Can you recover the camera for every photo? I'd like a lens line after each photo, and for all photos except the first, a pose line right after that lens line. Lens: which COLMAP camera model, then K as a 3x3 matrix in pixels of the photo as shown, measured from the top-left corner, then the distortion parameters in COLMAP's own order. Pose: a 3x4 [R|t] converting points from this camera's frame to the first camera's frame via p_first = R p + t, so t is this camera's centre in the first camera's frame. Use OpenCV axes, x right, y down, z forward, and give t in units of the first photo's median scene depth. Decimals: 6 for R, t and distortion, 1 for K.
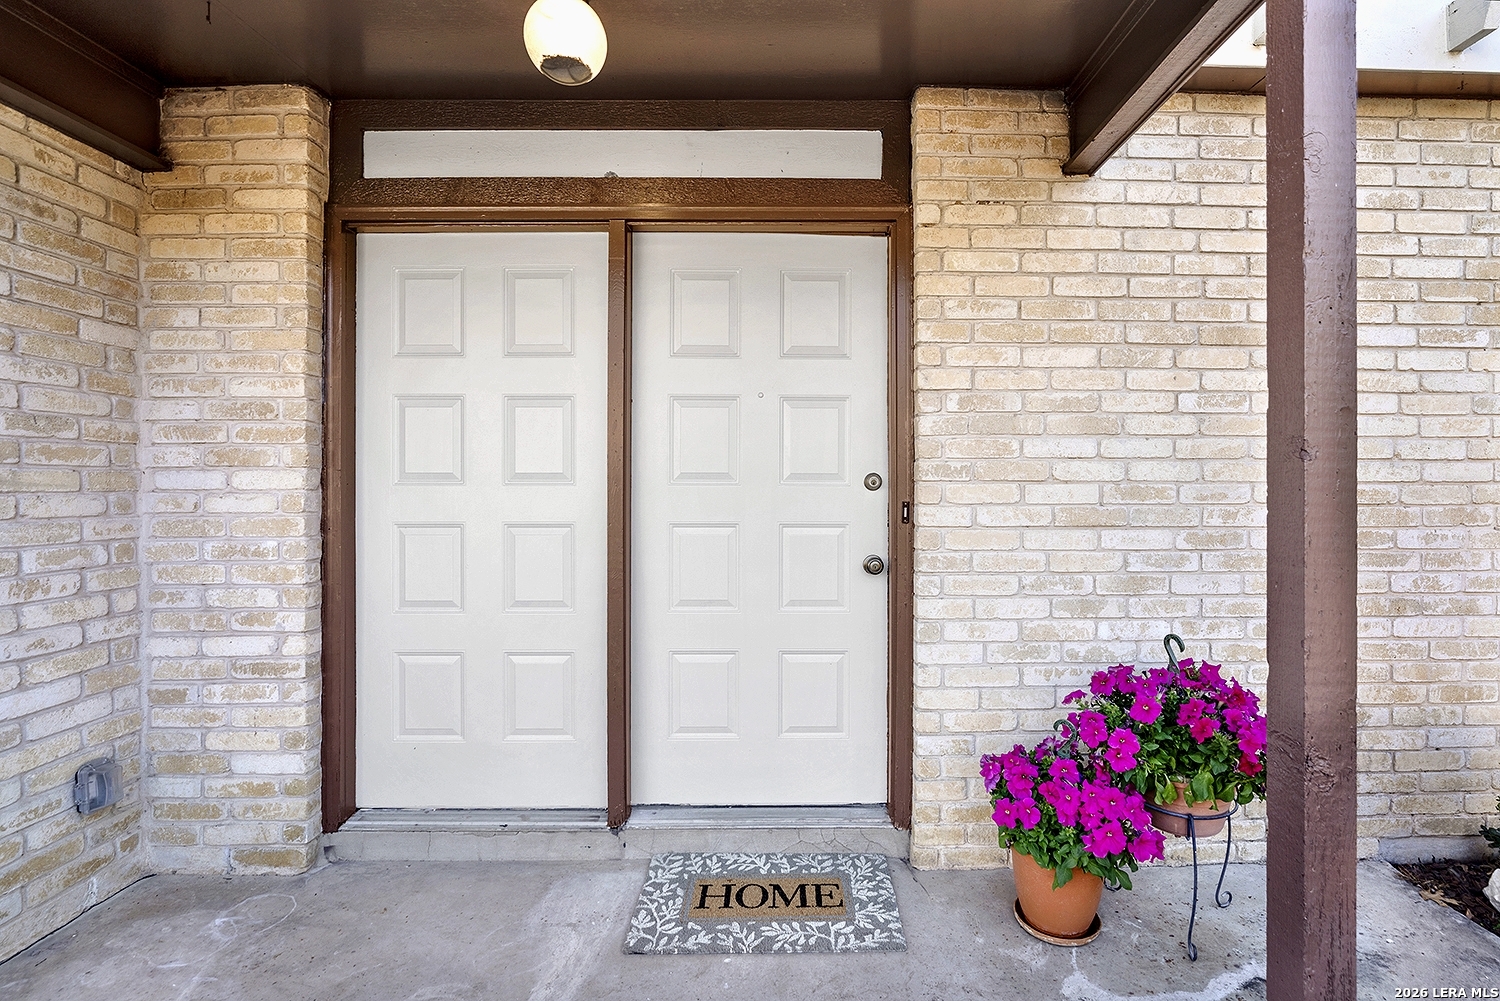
lens RADIAL K [[749.9, 0, 750.3], [0, 749.9, 451.9], [0, 0, 1]] dist [-0.019897, 0.000336]
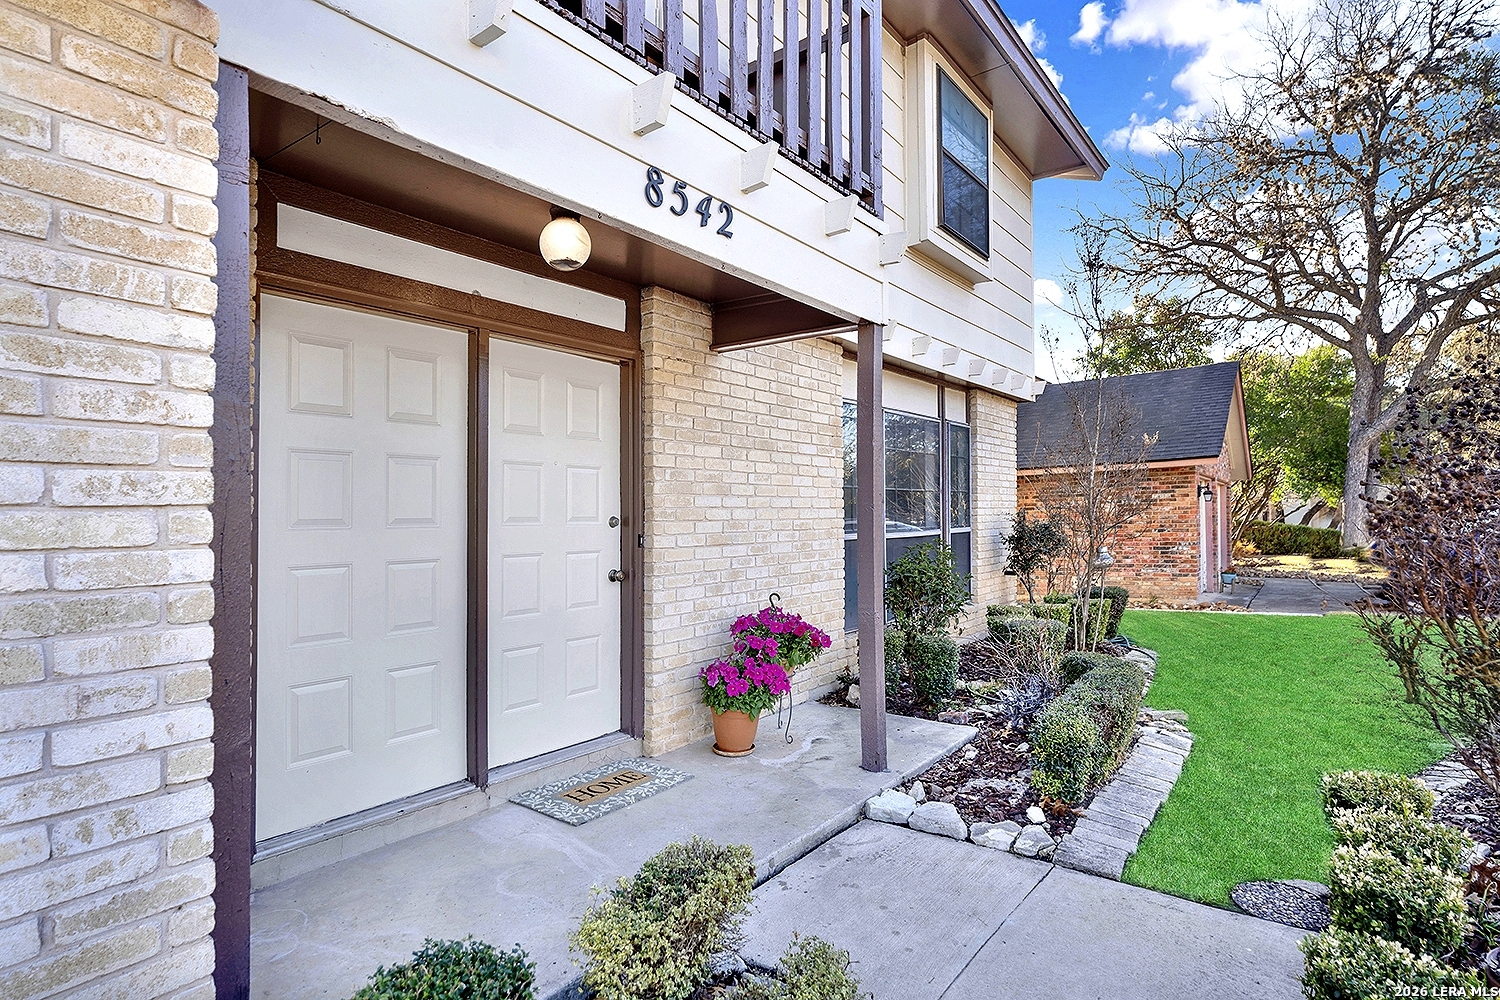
lens RADIAL K [[796.2, 0, 750.0], [0, 796.2, 500.0], [0, 0, 1]] dist [0.000828, -0.000004]
pose [[0.611761, 0.008127, 0.791001, -1.036411], [0.004026, 0.999902, -0.013387, 0.016413], [-0.791032, 0.011374, 0.611668, -0.251997]]
